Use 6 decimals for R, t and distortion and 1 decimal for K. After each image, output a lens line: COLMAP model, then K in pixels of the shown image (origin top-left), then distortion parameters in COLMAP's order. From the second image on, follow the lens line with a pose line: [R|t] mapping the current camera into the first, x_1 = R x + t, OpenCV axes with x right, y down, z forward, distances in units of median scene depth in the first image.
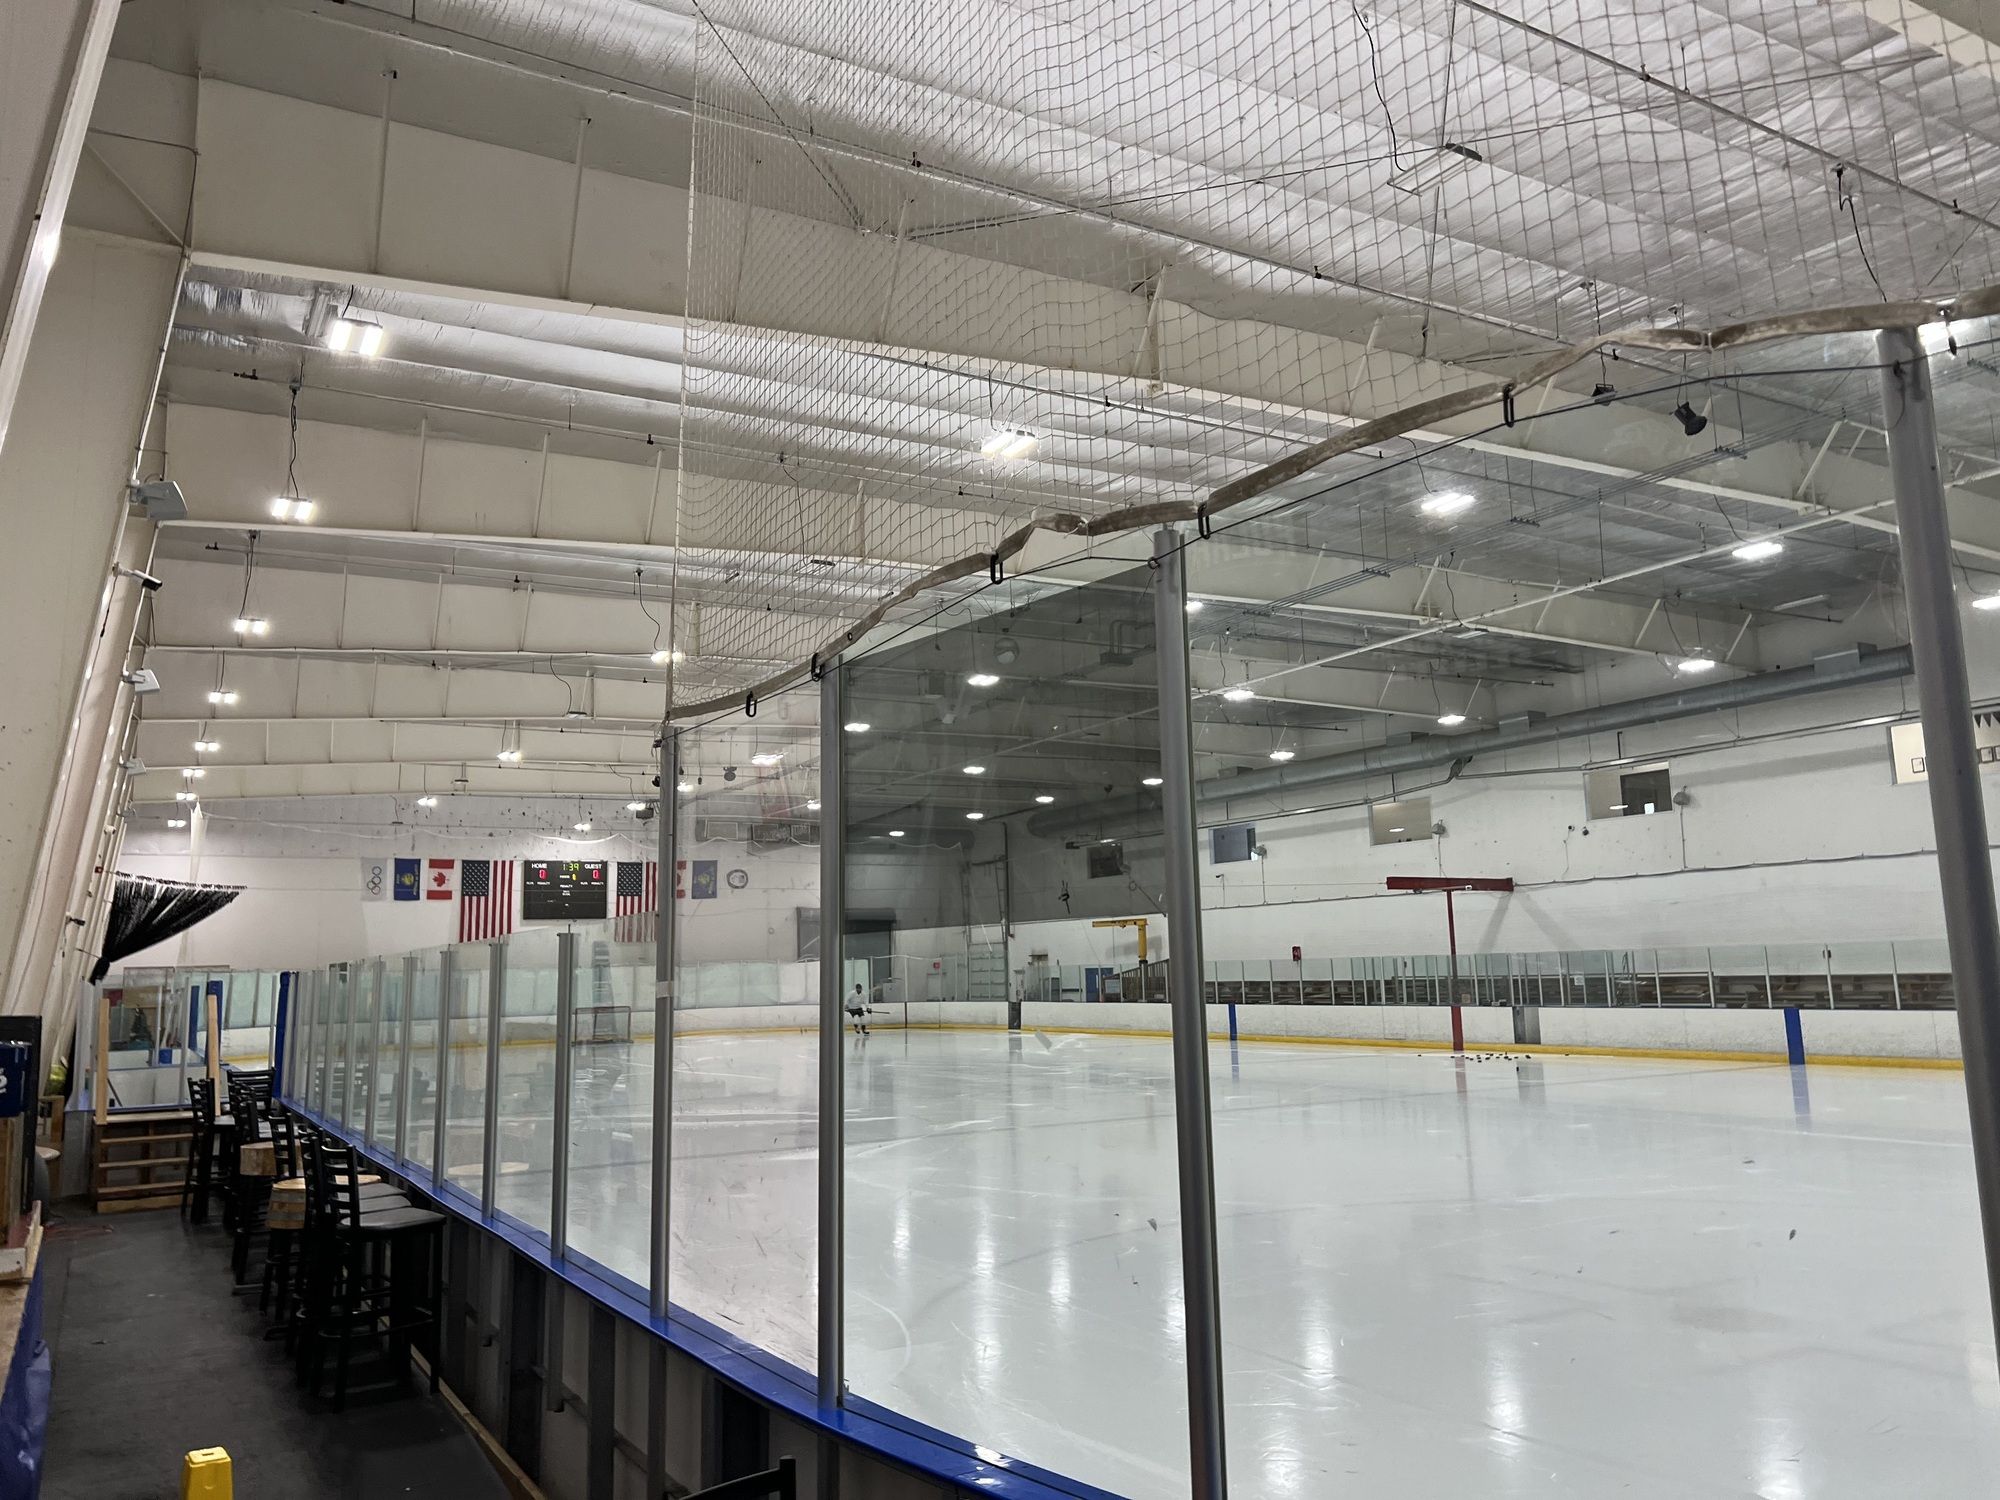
lens RADIAL K [[1510.0, 0, 998.8], [0, 1510.0, 745.7], [0, 0, 1]] dist [0.058661, -0.001210]
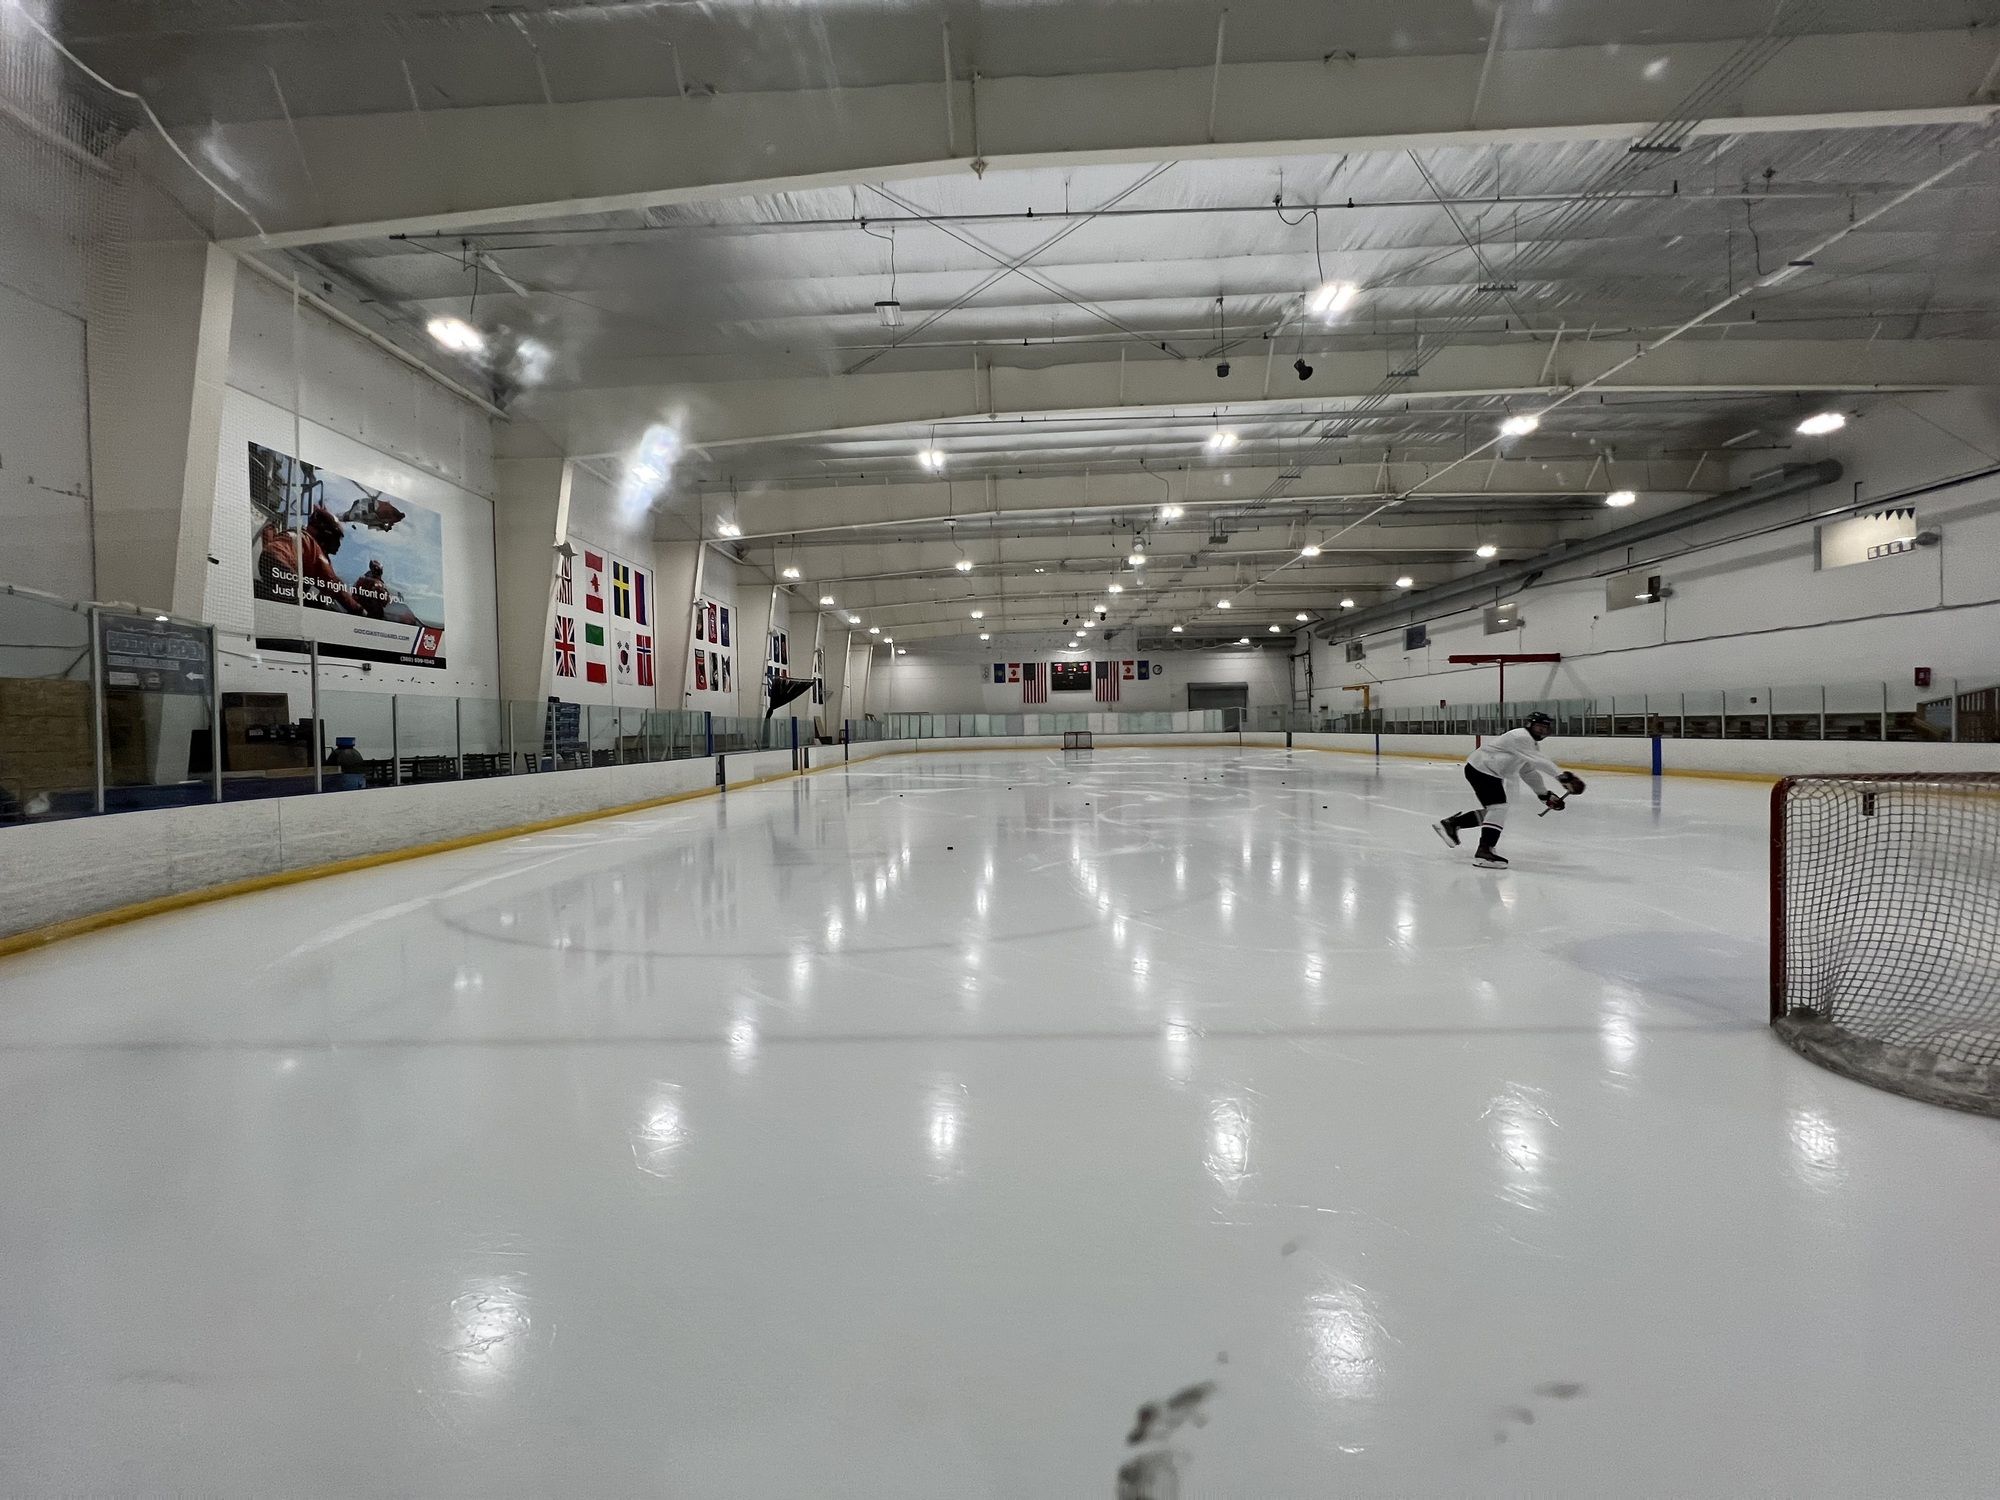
lens RADIAL K [[806.1, 0, 995.8], [0, 806.1, 746.5], [0, 0, 1]] dist [-0.012270, -0.000100]
pose [[0.846601, 0.019385, -0.531875, 0.282042], [0.078938, 0.983711, 0.161500, 0.005897], [0.526342, -0.178712, 0.831280, 0.029730]]
